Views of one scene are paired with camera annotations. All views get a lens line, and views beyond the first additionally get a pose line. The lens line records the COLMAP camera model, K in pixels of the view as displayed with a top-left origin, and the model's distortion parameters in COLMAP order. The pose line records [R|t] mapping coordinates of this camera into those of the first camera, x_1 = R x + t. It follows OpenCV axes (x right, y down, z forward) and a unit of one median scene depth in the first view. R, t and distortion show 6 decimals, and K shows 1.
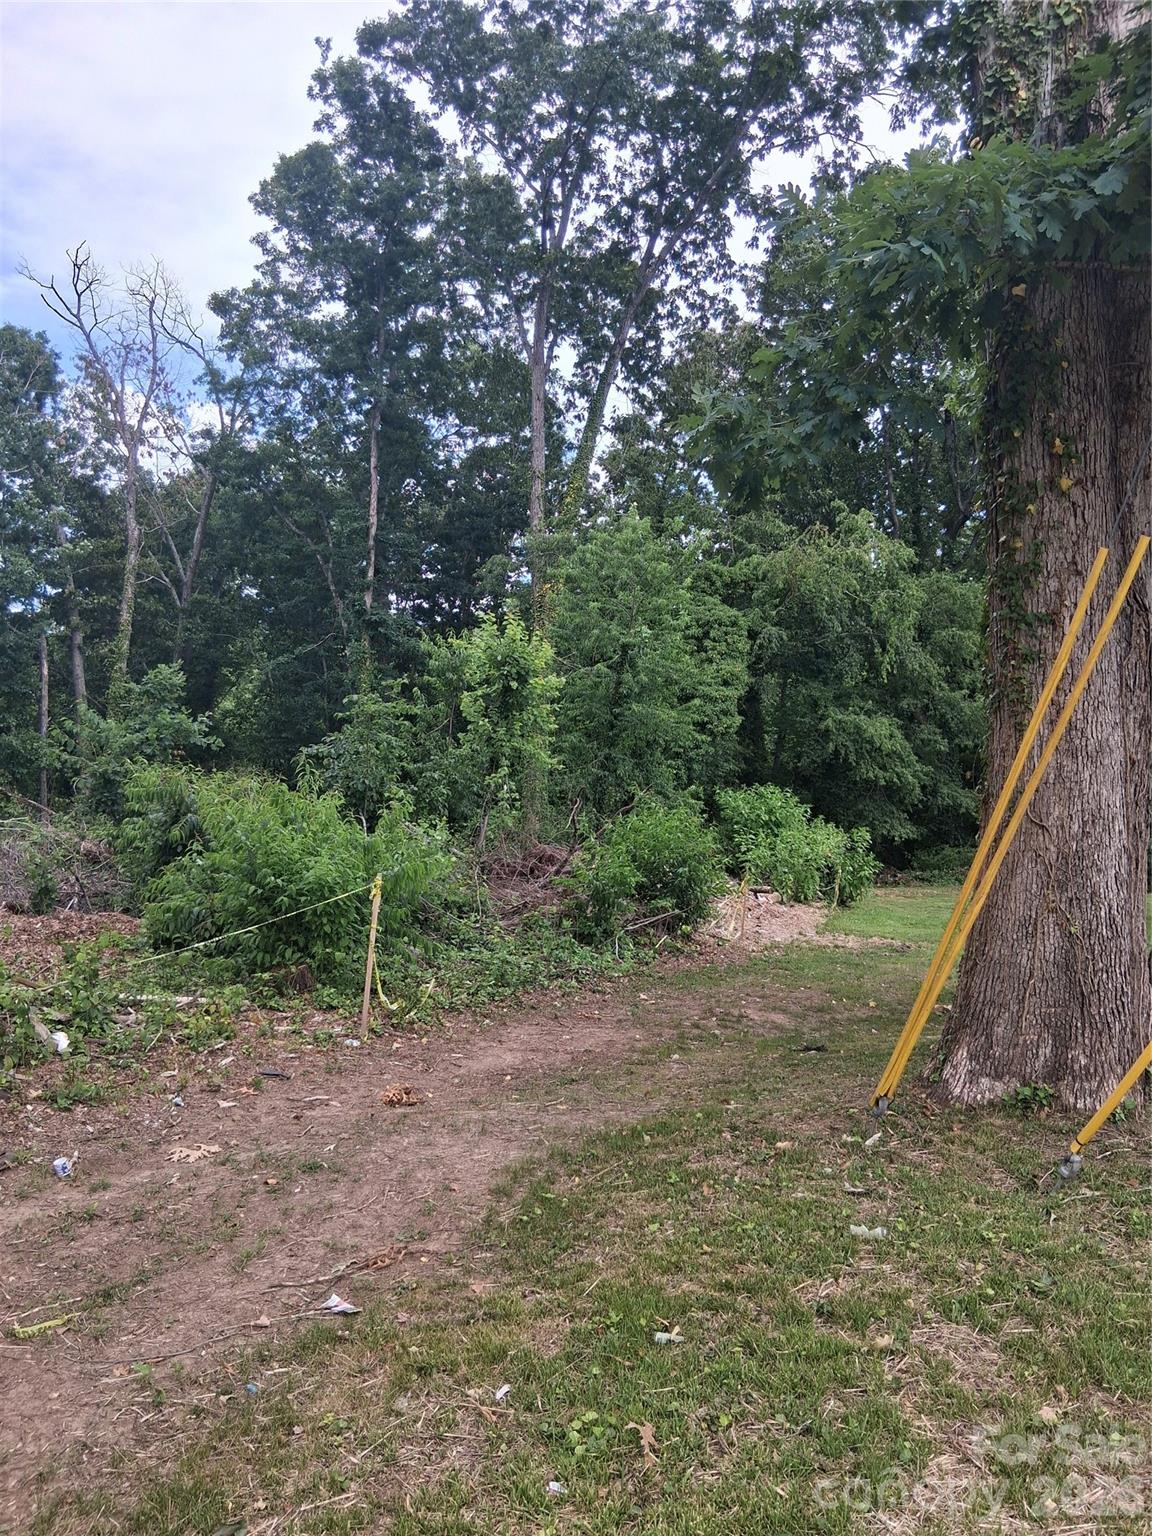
lens RADIAL K [[1157.9, 0, 578.8], [0, 1157.9, 760.9], [0, 0, 1]] dist [0.096631, -0.169772]
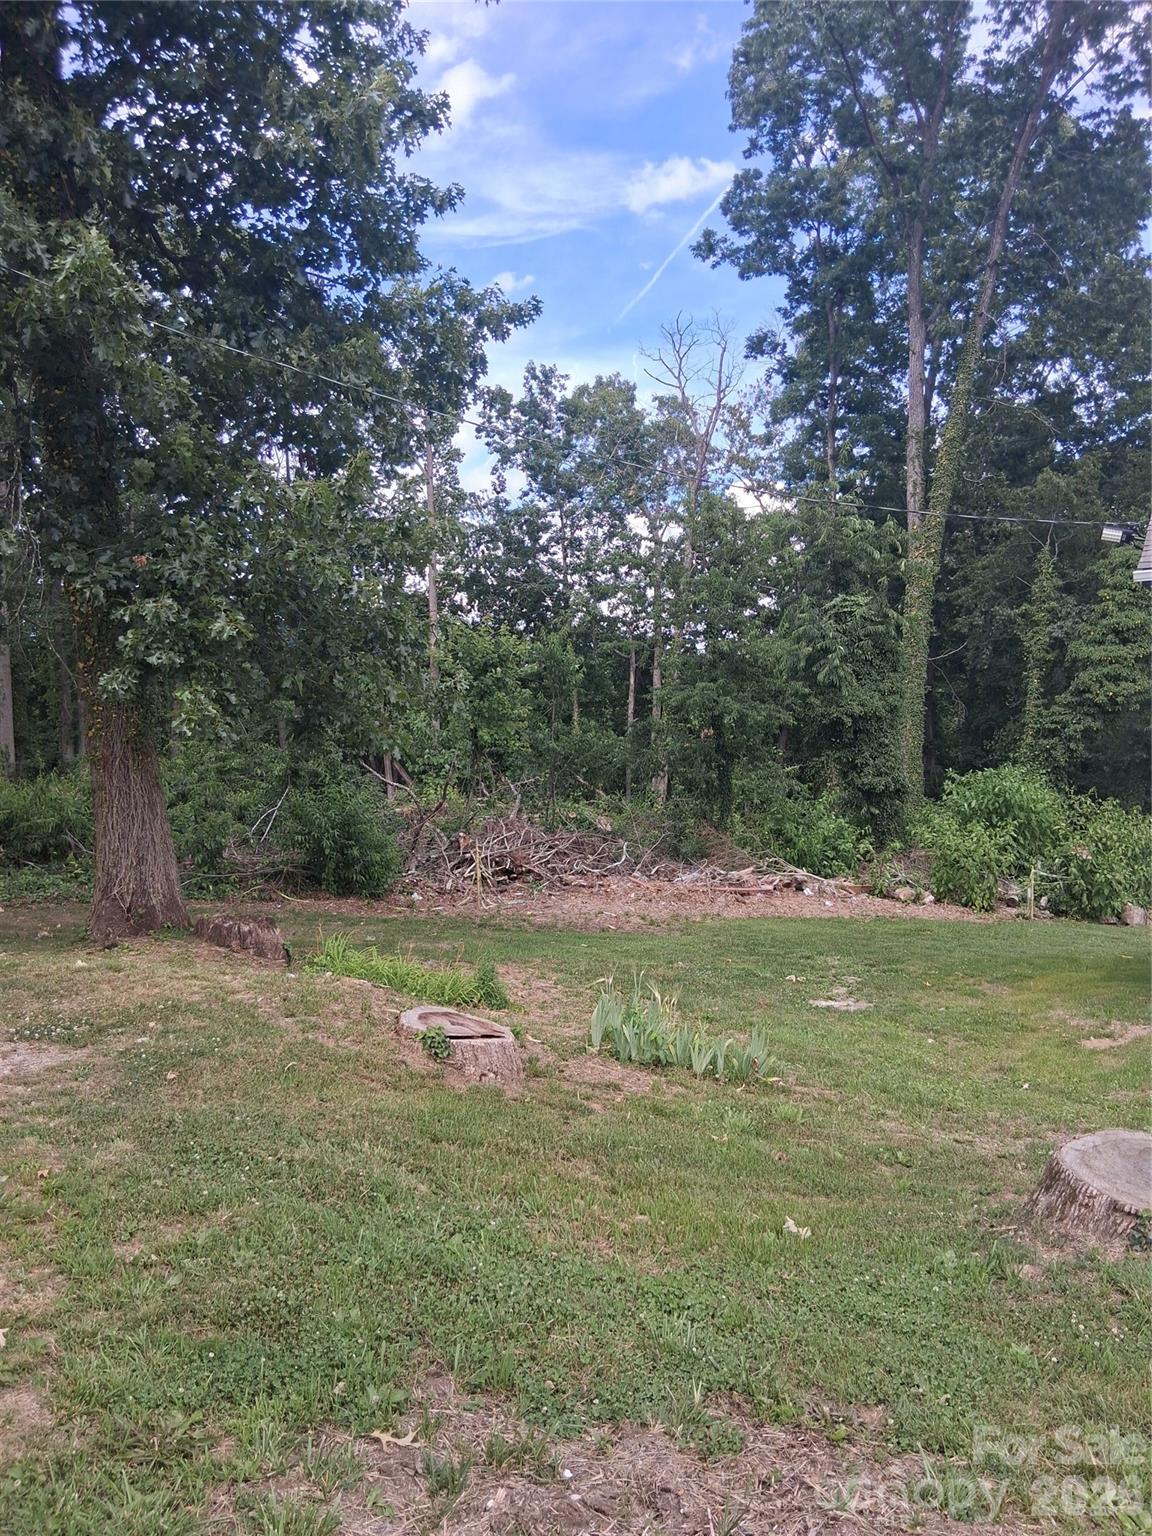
lens RADIAL K [[1157.9, 0, 571.9], [0, 1157.9, 759.1], [0, 0, 1]] dist [0.096631, -0.169772]
pose [[0.660259, -0.018185, -0.750817, 0.433584], [0.018385, 0.999799, -0.008047, 0.013079], [0.750813, -0.008491, 0.660461, 0.168166]]
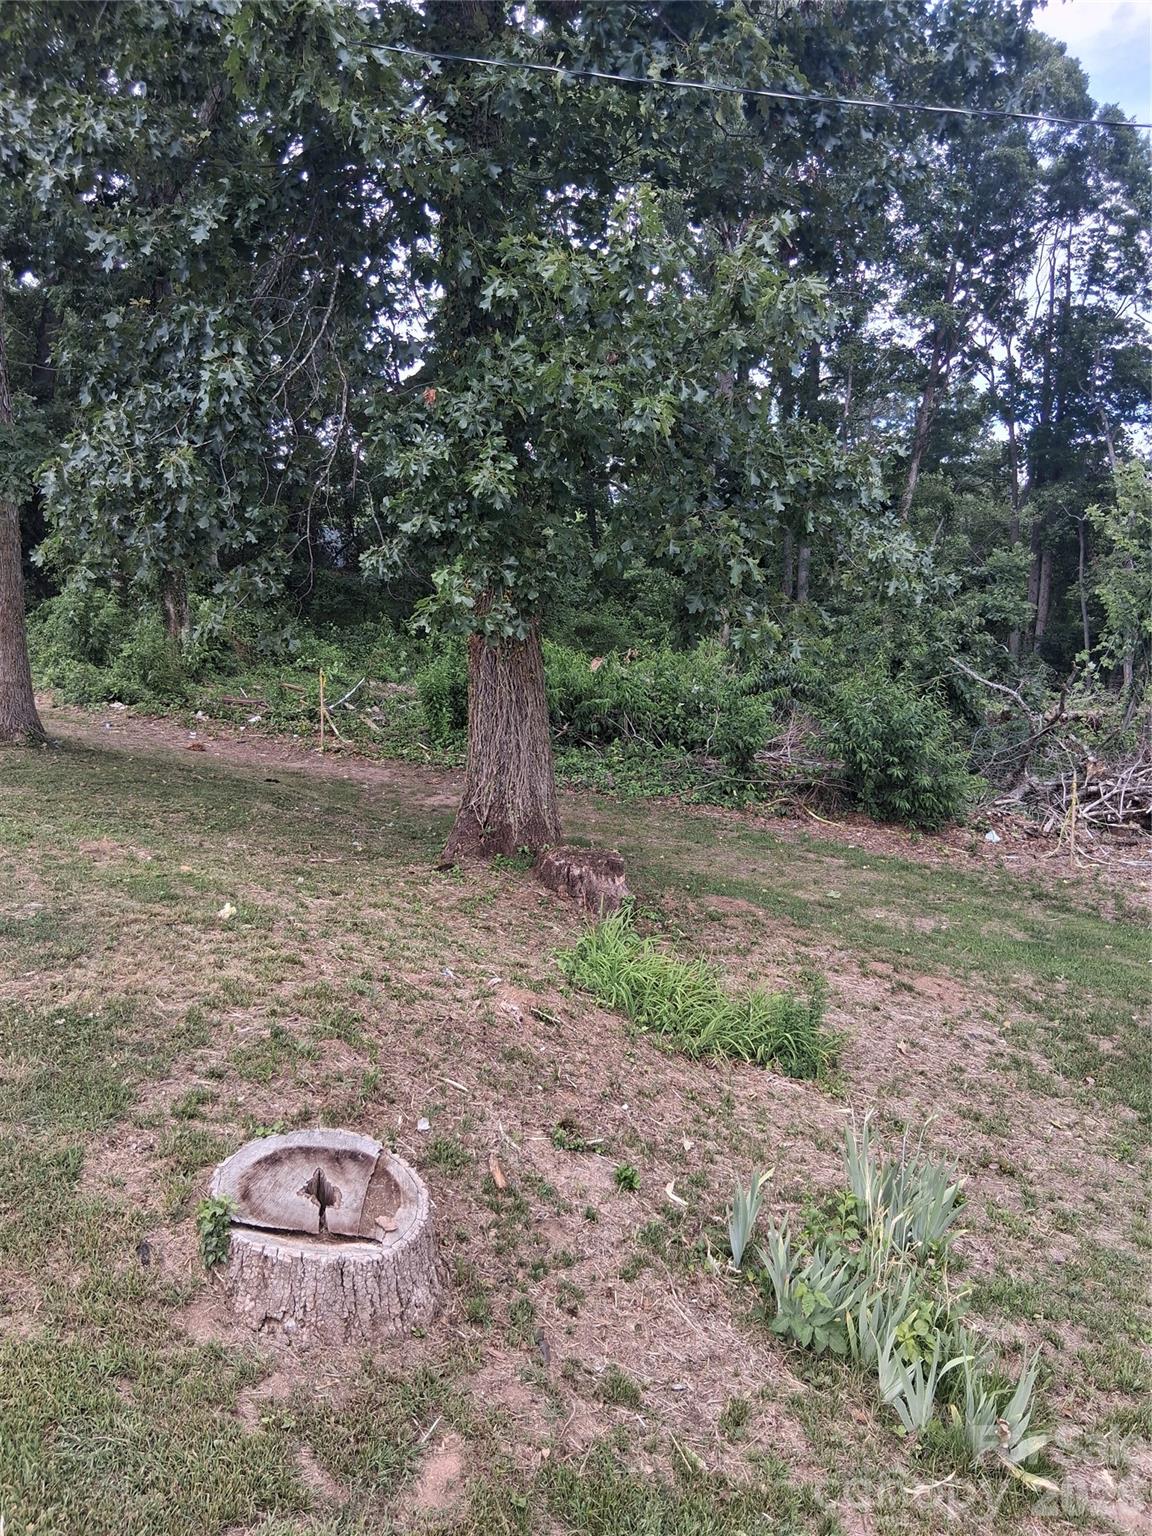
lens RADIAL K [[1157.9, 0, 566.4], [0, 1157.9, 758.7], [0, 0, 1]] dist [0.096631, -0.169772]
pose [[0.067955, 0.104339, -0.992217, 0.385451], [-0.030237, 0.994275, 0.102485, 0.006606], [0.997230, 0.023037, 0.070721, 0.275036]]
